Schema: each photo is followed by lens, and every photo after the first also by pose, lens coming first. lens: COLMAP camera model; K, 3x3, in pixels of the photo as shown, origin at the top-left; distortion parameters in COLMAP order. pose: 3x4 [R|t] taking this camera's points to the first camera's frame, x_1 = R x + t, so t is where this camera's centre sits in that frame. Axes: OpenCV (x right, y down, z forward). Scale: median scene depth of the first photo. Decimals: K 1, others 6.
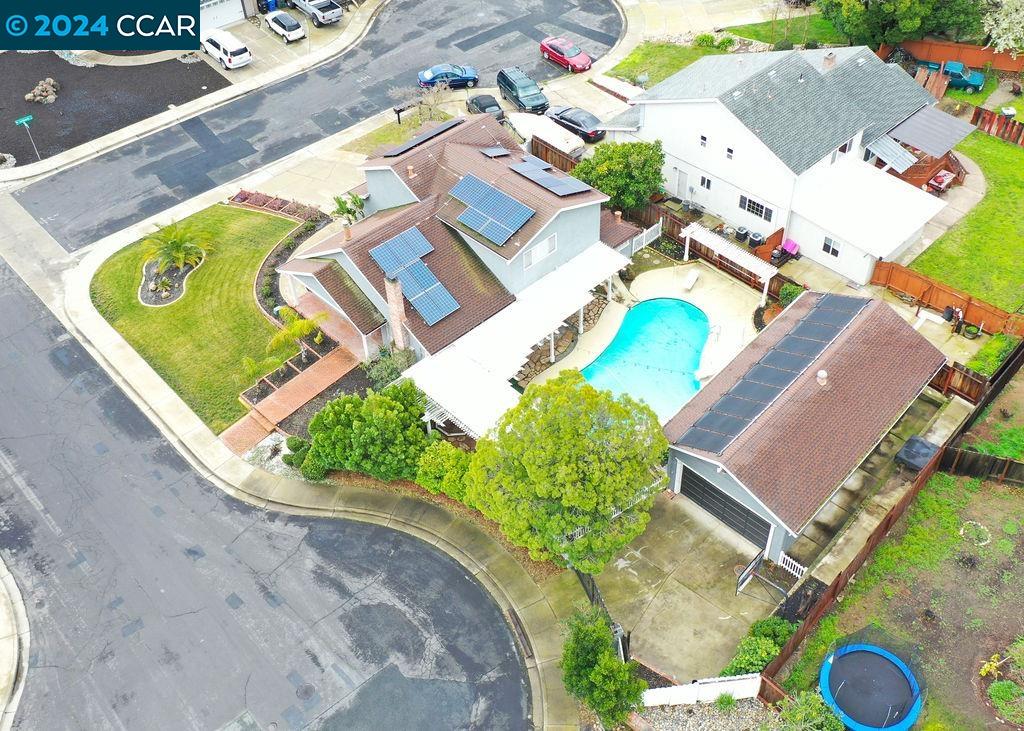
lens RADIAL K [[1012.4, 0, 569.9], [0, 1012.4, 364.9], [0, 0, 1]] dist [0.014959, -0.006680]
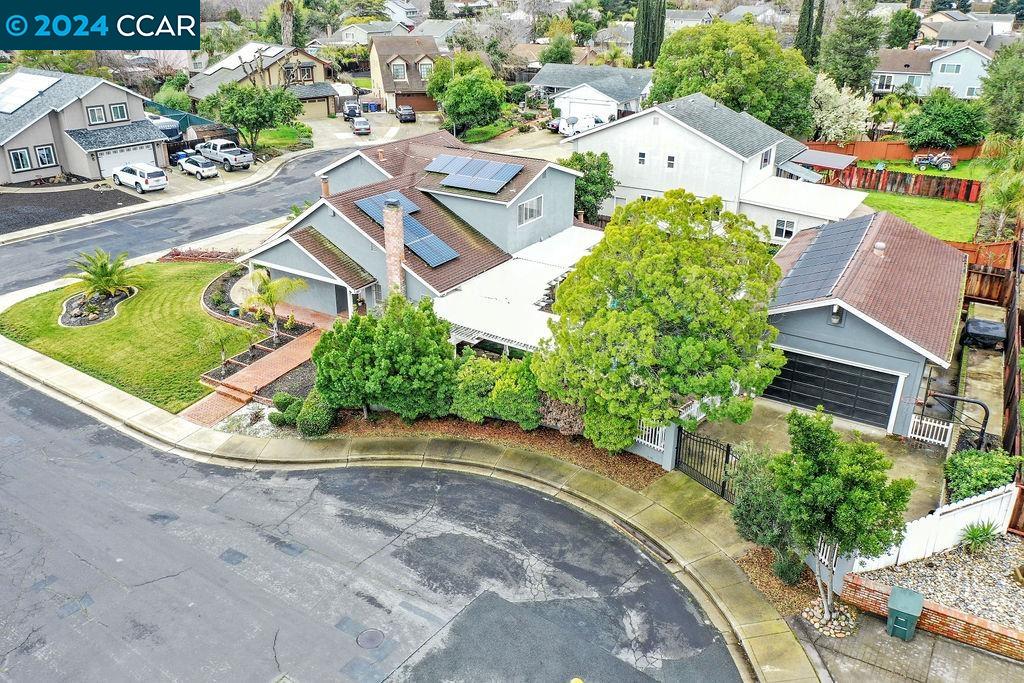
lens RADIAL K [[817.9, 0, 521.4], [0, 817.9, 338.6], [0, 0, 1]] dist [0.008833, 0.007208]
pose [[0.978375, -0.076284, 0.192257, -0.217426], [0.138508, 0.931958, -0.335067, 0.286411], [-0.153615, 0.354450, 0.922371, 0.373623]]
